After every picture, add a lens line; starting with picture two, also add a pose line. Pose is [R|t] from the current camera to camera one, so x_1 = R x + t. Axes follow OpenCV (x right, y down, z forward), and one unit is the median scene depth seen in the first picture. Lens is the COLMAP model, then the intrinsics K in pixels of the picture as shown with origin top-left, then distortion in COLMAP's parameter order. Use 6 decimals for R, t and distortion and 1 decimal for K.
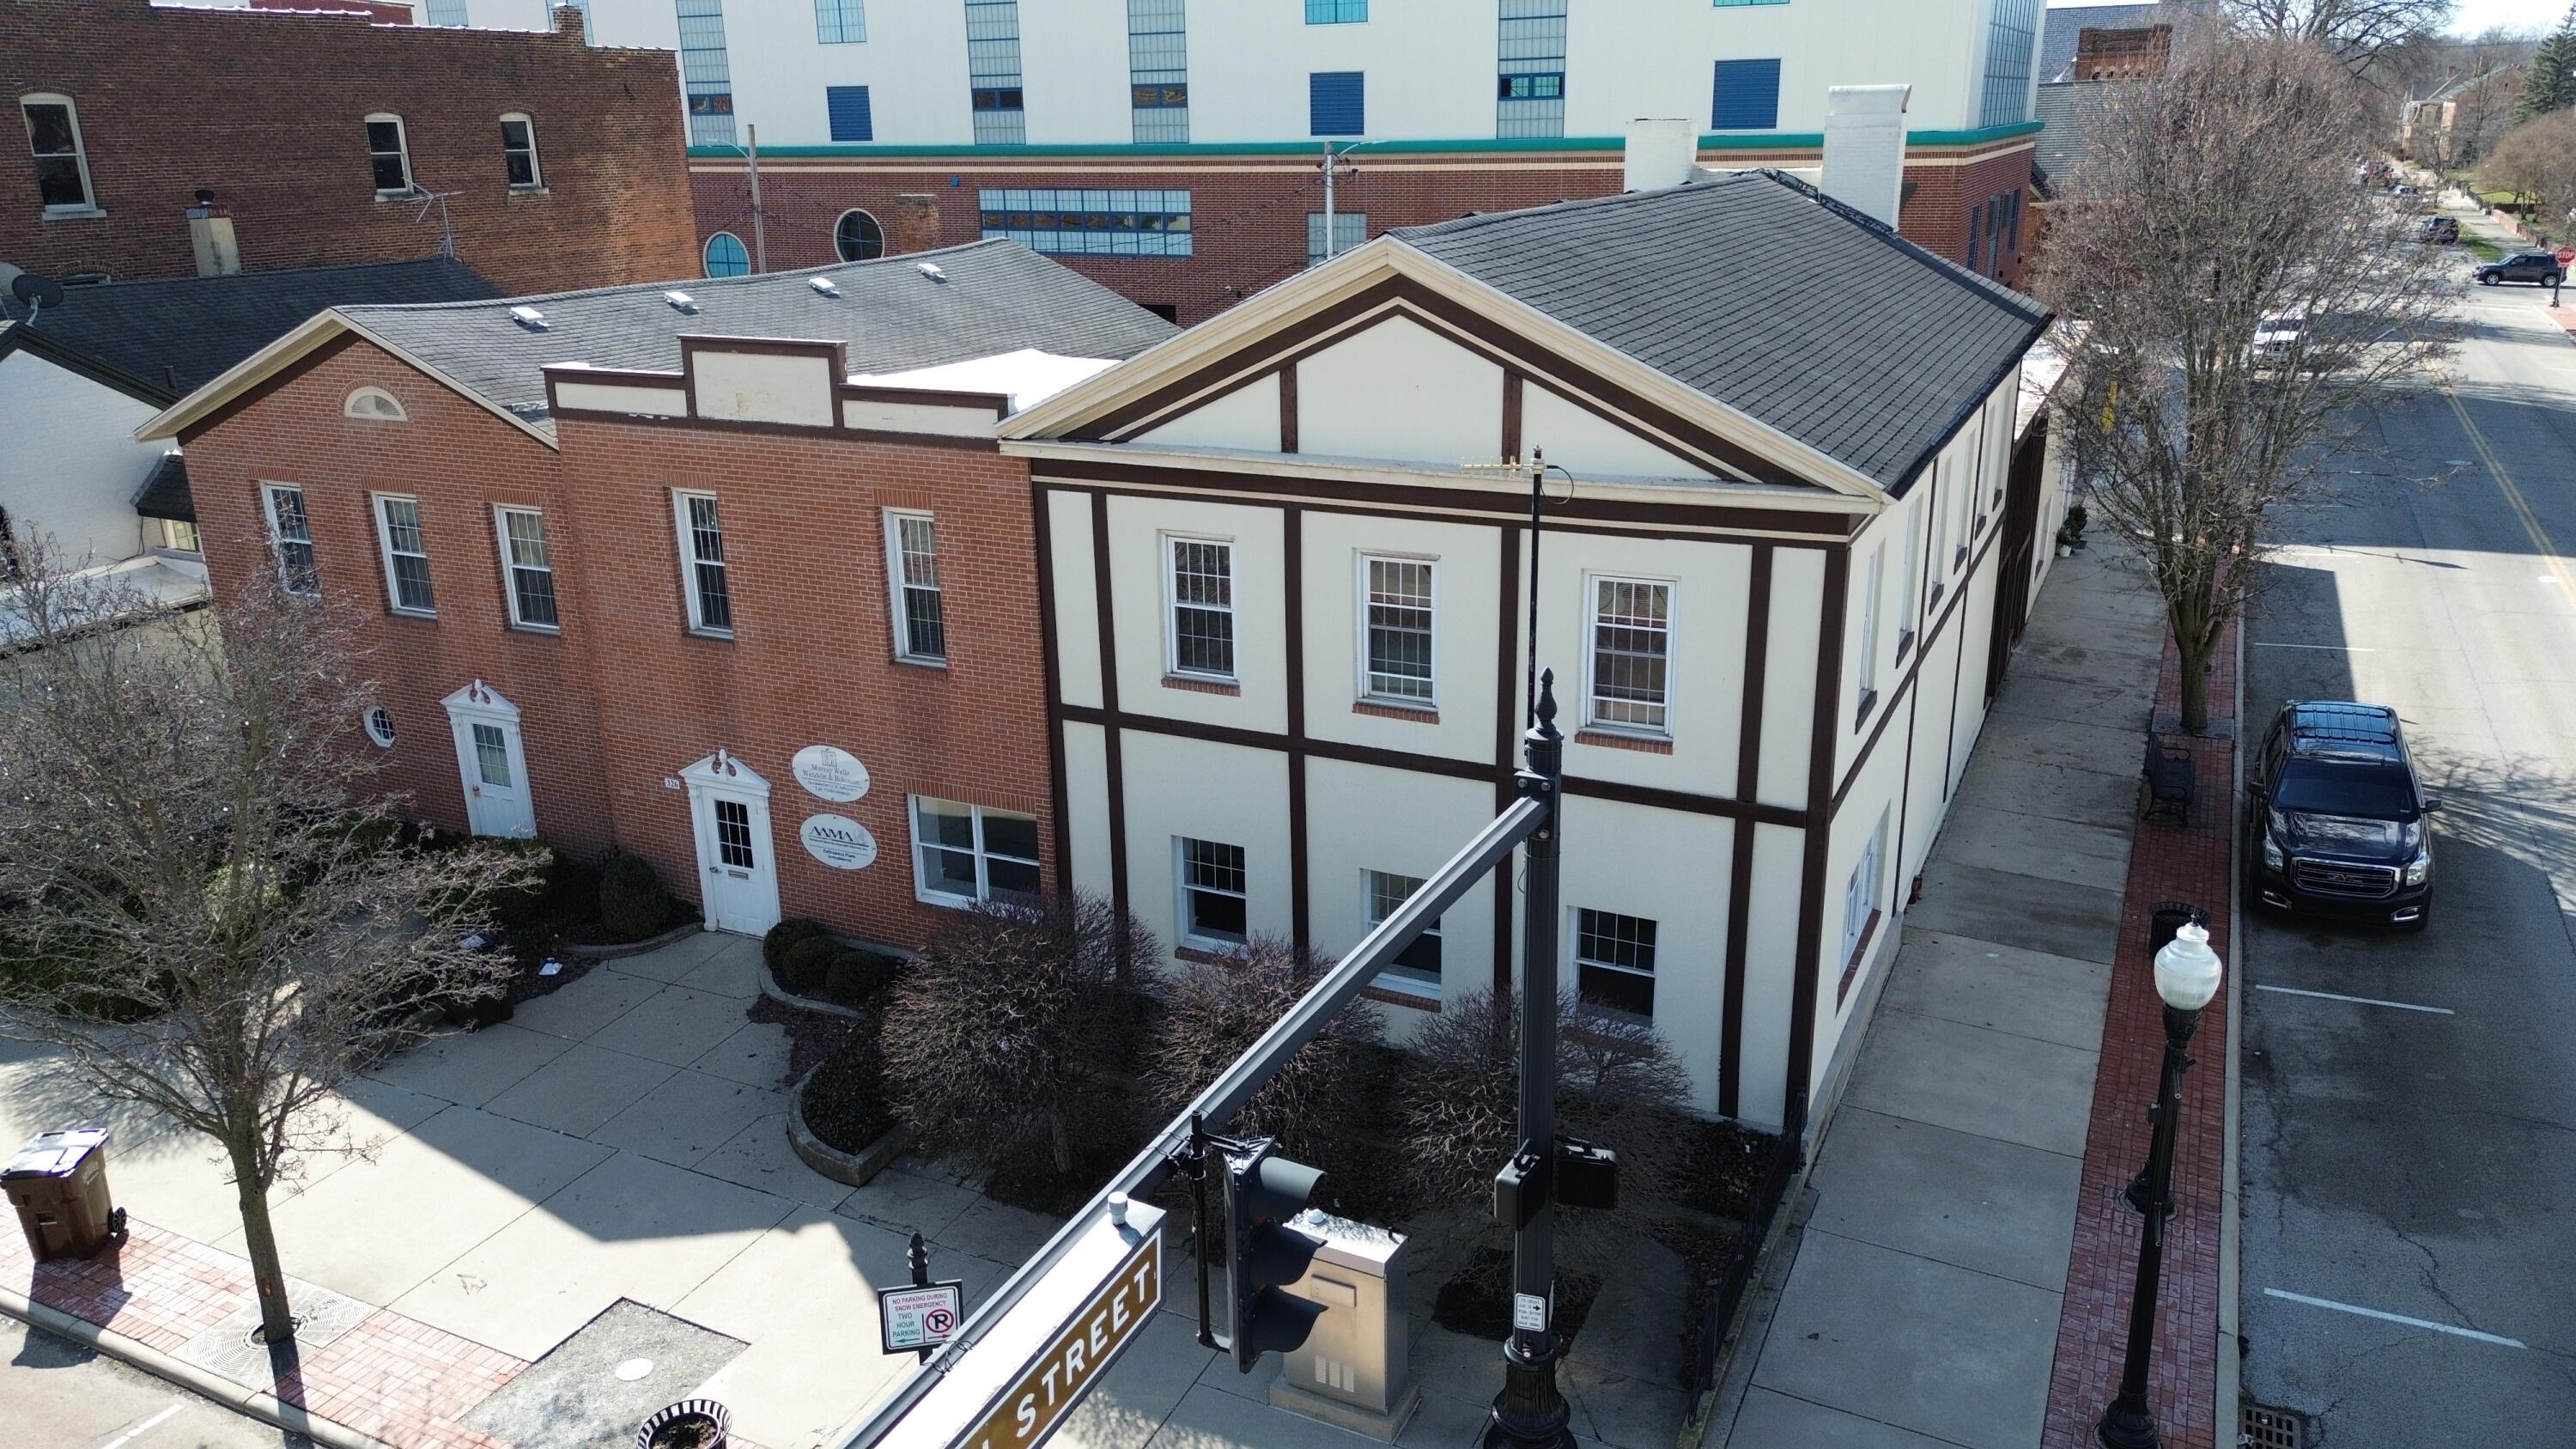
lens RADIAL K [[1806.2, 0, 1293.7], [0, 1806.2, 732.0], [0, 0, 1]] dist [0.043057, -0.011791]
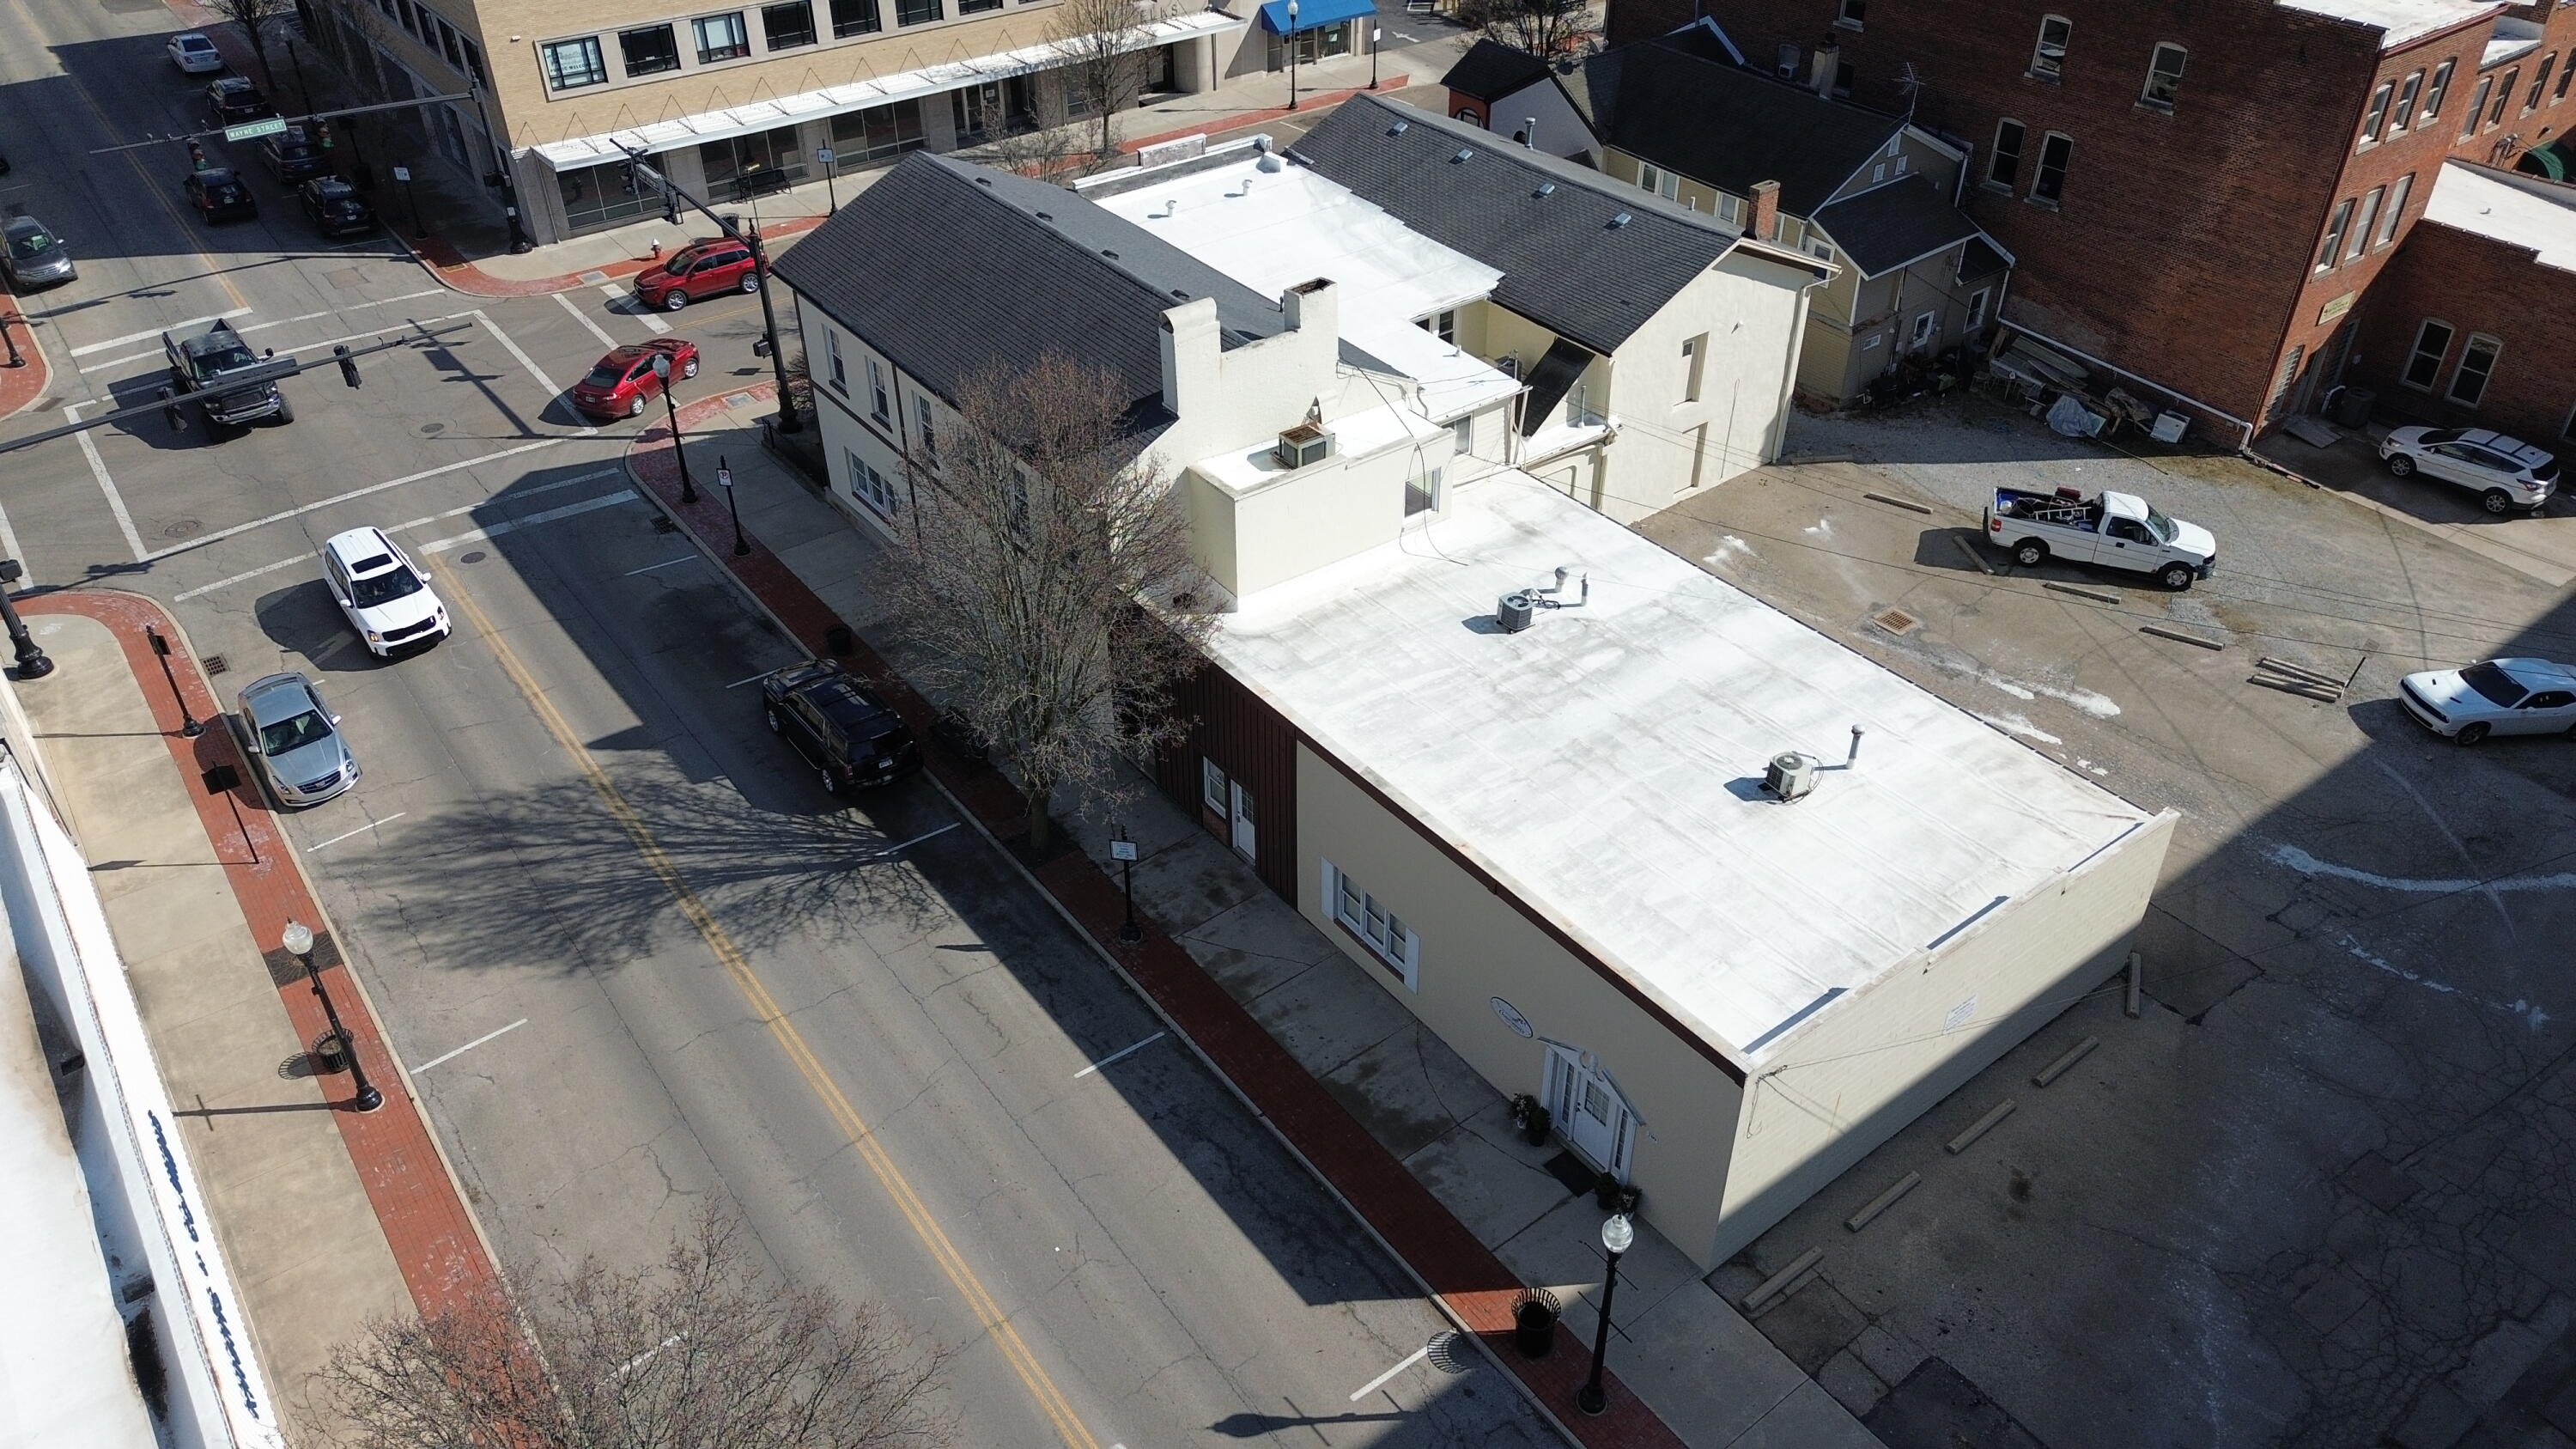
lens RADIAL K [[1806.2, 0, 1287.1], [0, 1806.2, 718.1], [0, 0, 1]] dist [0.043057, -0.011791]
pose [[-0.444384, 0.539187, -0.715402, 1.999316], [-0.276096, 0.677279, 0.681956, -1.537643], [0.852229, 0.500570, -0.152104, 2.031320]]
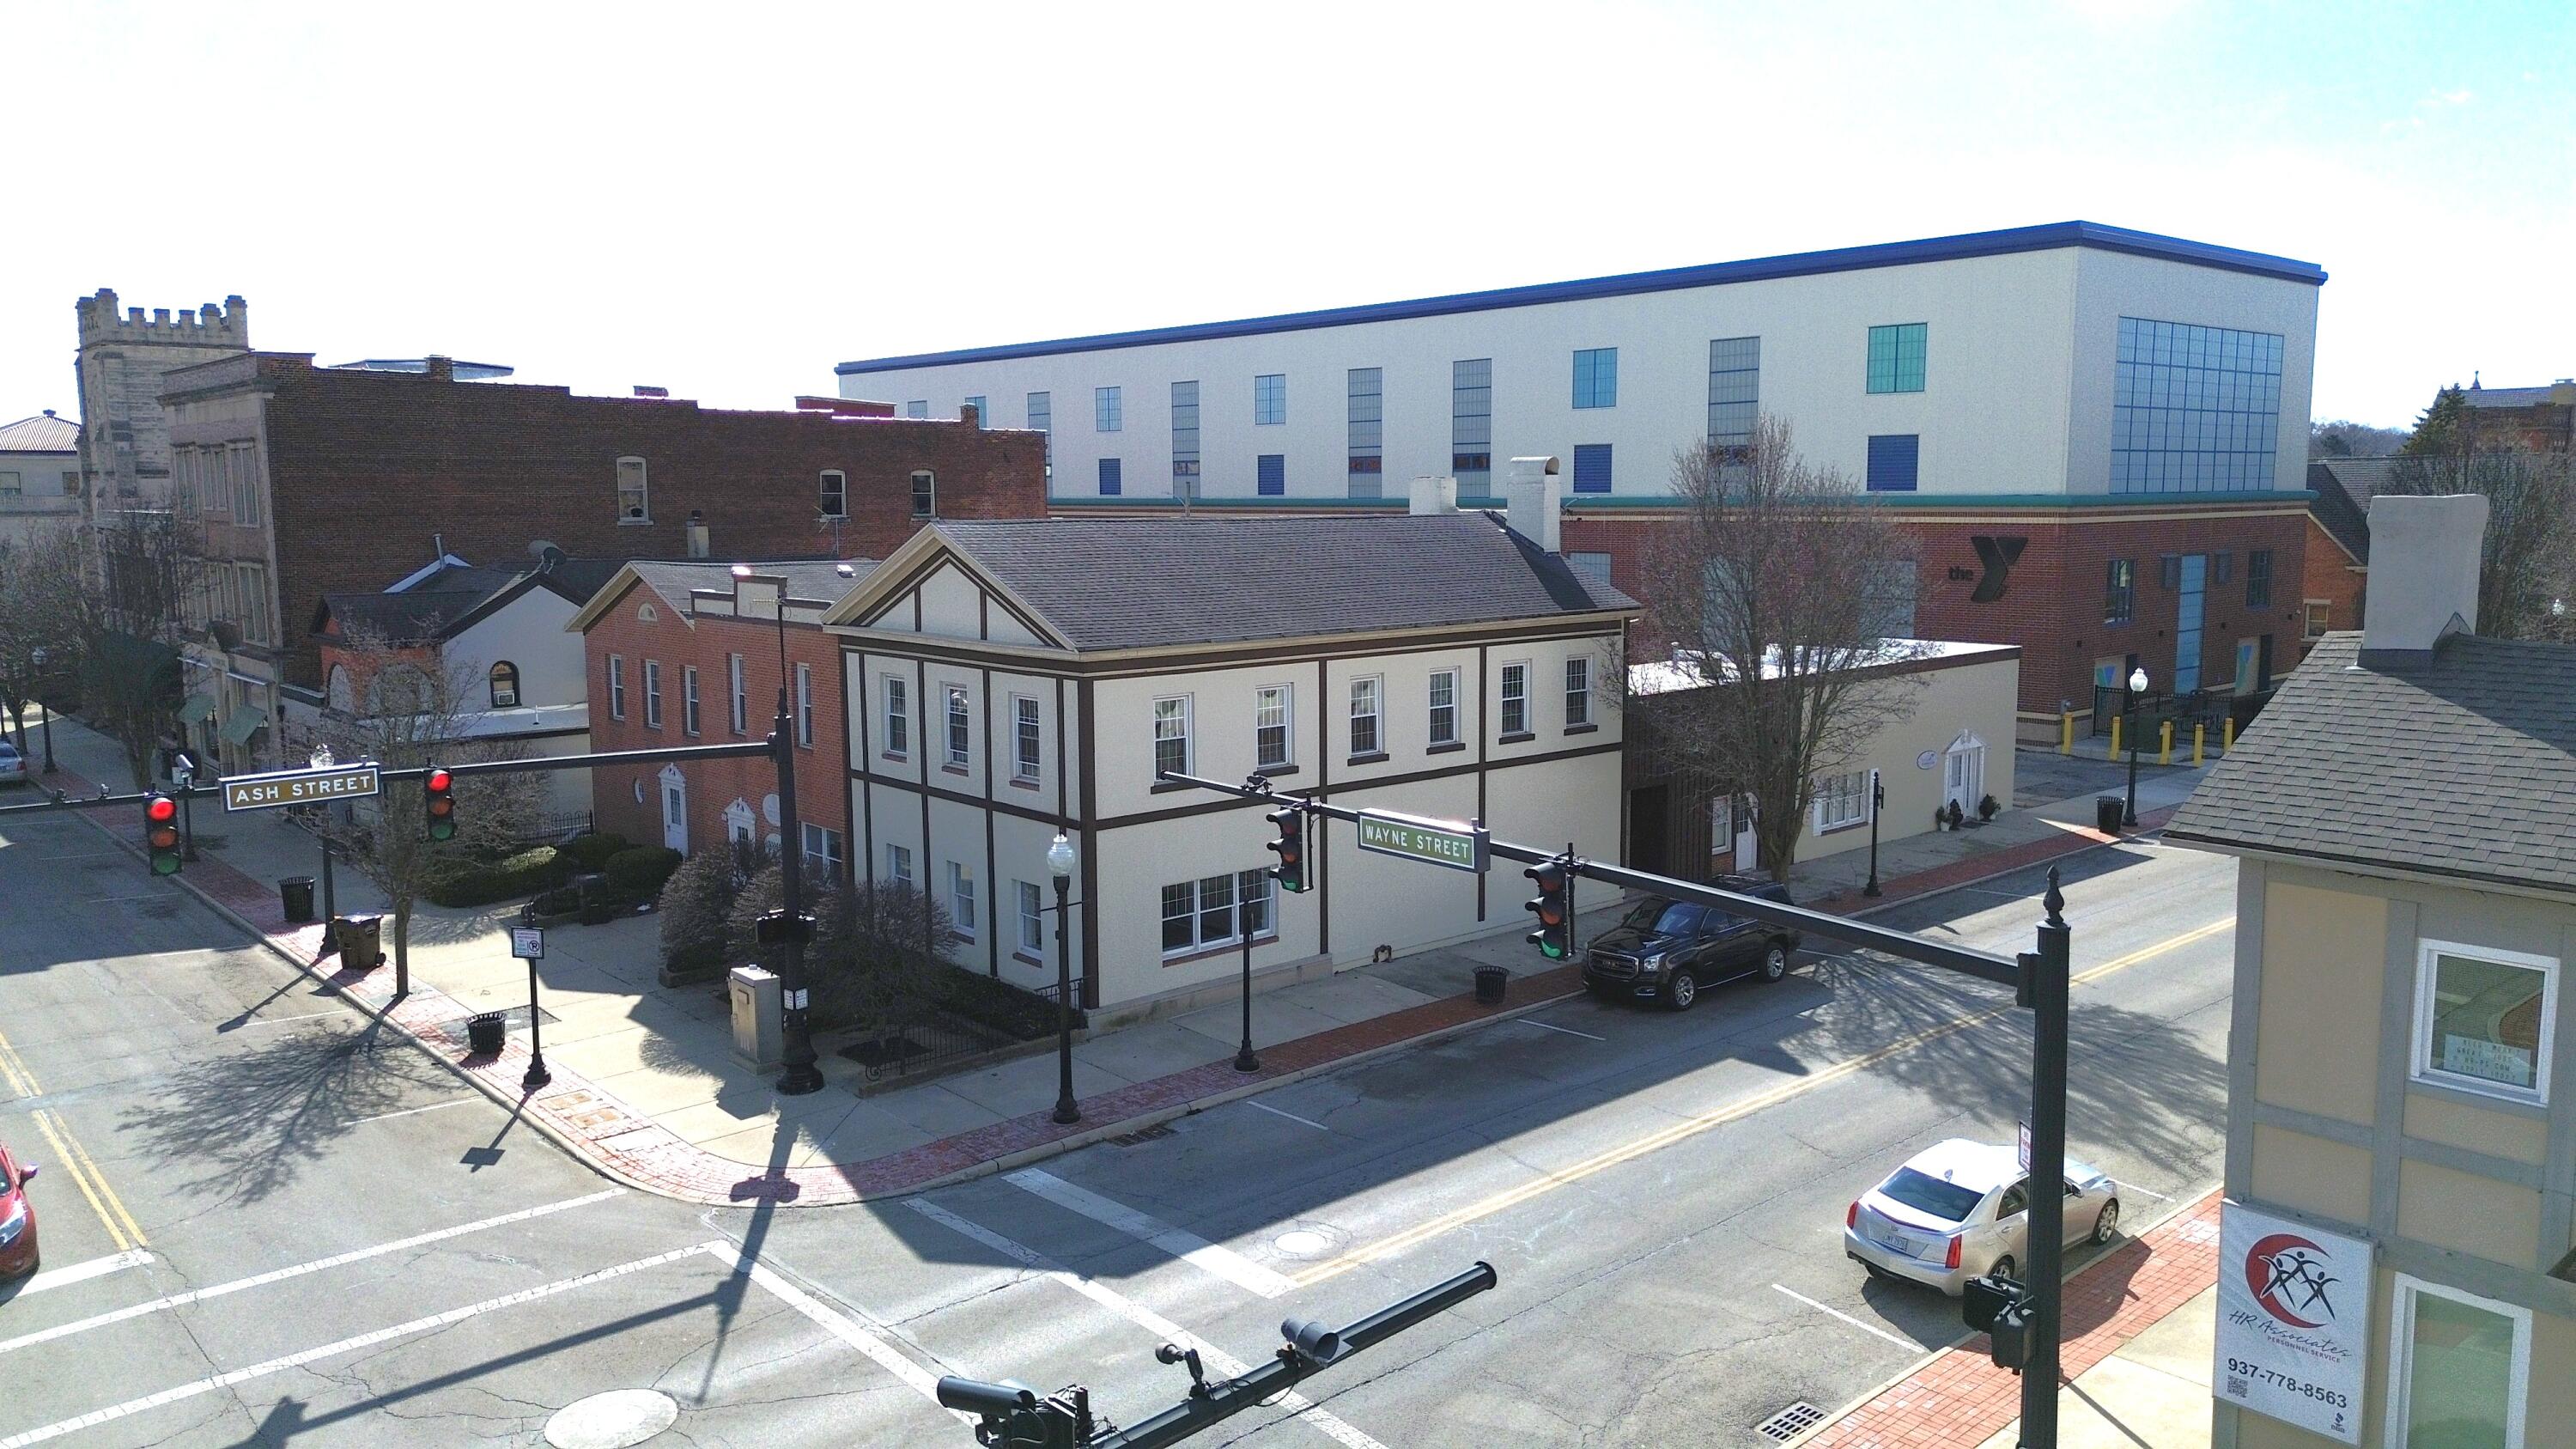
lens RADIAL K [[1806.2, 0, 1301.1], [0, 1806.2, 717.5], [0, 0, 1]] dist [0.043057, -0.011791]
pose [[0.928241, 0.059498, -0.367191, 1.000688], [-0.130251, 0.976620, -0.171020, 0.194739], [0.348431, 0.206575, 0.914288, -0.558468]]
